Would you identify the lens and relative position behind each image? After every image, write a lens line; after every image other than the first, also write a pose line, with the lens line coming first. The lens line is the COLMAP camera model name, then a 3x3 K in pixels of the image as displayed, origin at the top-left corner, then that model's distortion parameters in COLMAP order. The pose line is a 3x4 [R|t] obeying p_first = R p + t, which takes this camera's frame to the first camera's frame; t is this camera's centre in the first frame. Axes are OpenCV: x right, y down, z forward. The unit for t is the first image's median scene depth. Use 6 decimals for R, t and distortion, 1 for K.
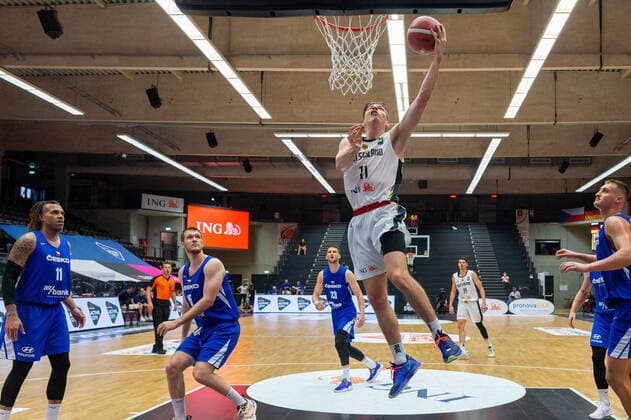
lens RADIAL K [[605.8, 0, 307.1], [0, 605.8, 266.7], [0, 0, 1]] dist [0.012402, 0.000000]
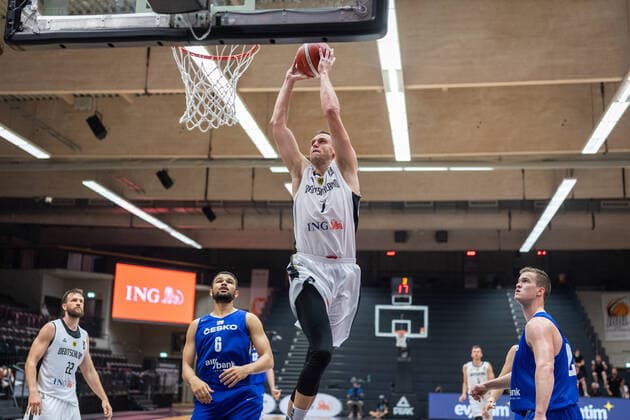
lens RADIAL K [[850.4, 0, 325.4], [0, 850.4, 202.5], [0, 0, 1]] dist [0.013219, 0.000000]
pose [[0.991939, -0.005839, -0.126579, 0.195975], [-0.016620, 0.984313, -0.175645, 0.005618], [0.125619, 0.176333, 0.976282, -0.019006]]
